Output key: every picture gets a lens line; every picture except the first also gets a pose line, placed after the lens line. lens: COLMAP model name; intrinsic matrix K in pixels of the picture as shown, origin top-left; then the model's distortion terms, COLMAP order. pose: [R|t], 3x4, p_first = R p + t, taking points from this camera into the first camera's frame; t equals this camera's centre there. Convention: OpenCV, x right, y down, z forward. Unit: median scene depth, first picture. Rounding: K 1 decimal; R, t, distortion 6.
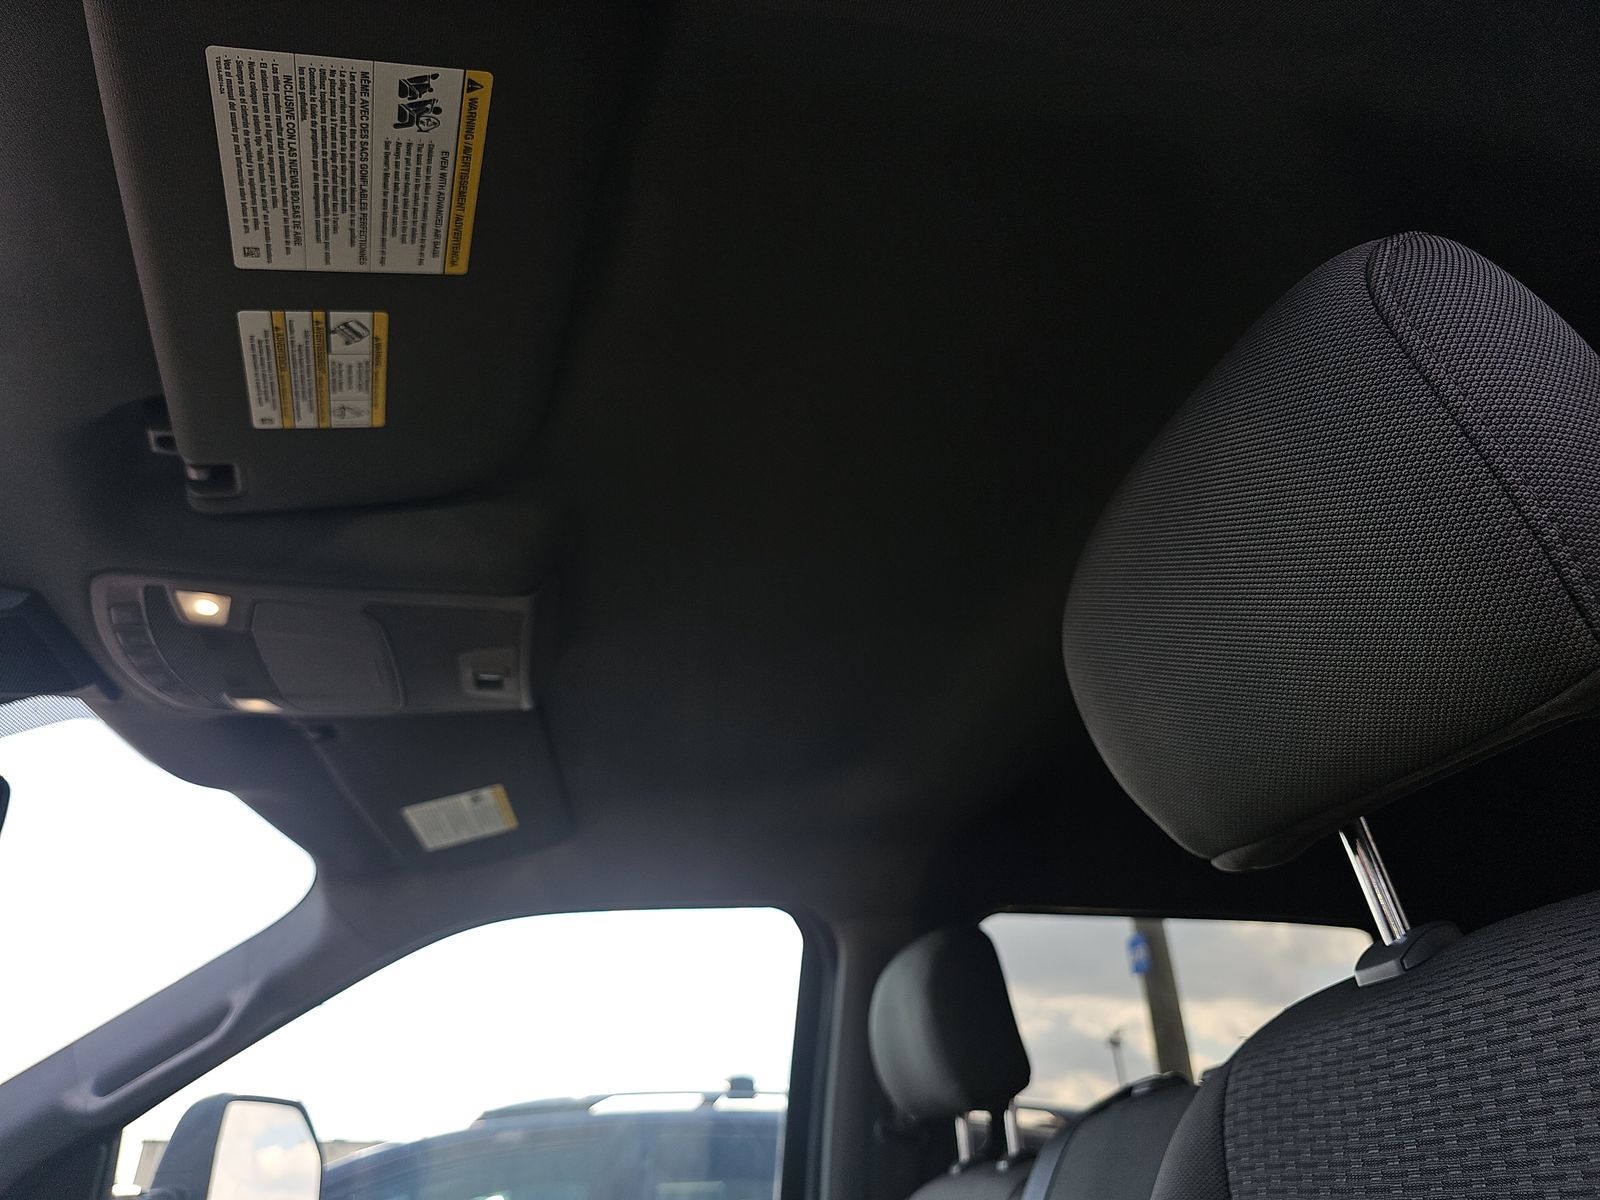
lens RADIAL K [[1065.8, 0, 800.0], [0, 1065.8, 600.0], [0, 0, 1]] dist [0.069419, -0.055282]
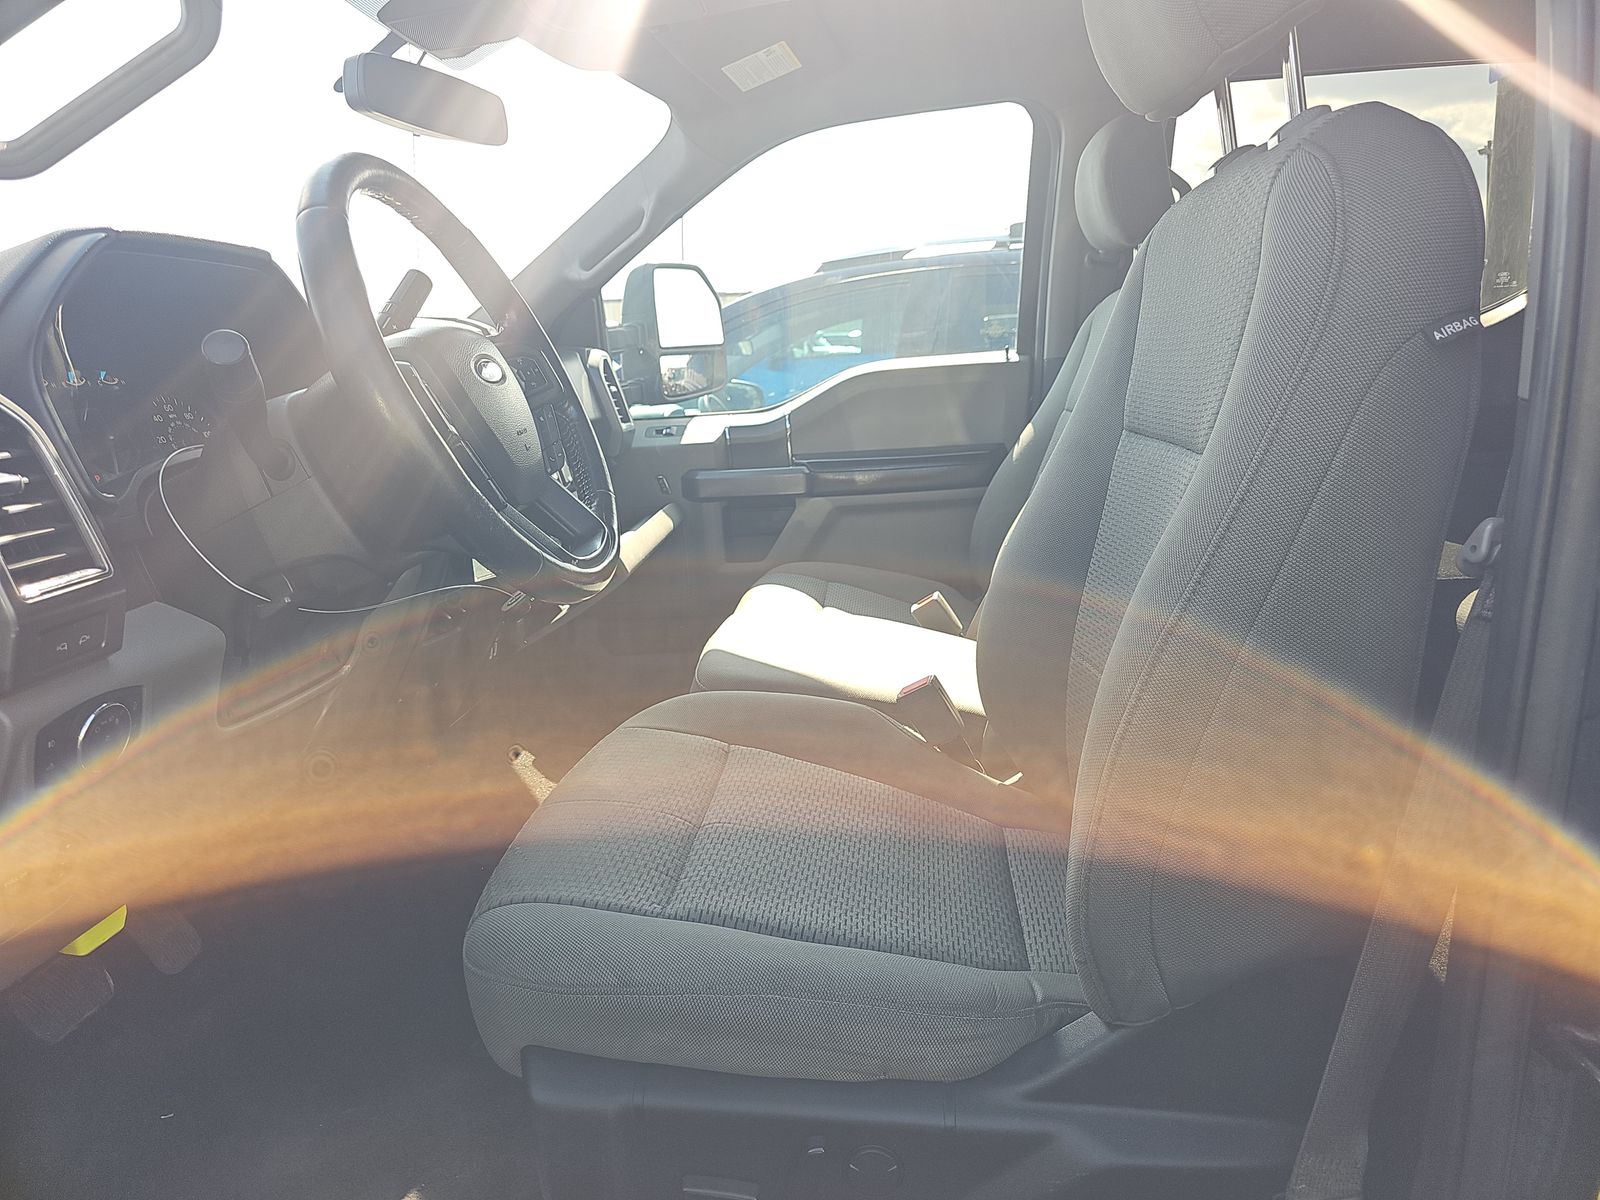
lens RADIAL K [[1065.8, 0, 800.0], [0, 1065.8, 600.0], [0, 0, 1]] dist [0.069419, -0.055282]
pose [[0.956478, 0.024019, -0.290815, 0.128906], [0.181725, 0.730726, 0.658040, -0.172377], [0.228311, -0.682249, 0.694558, -0.353706]]
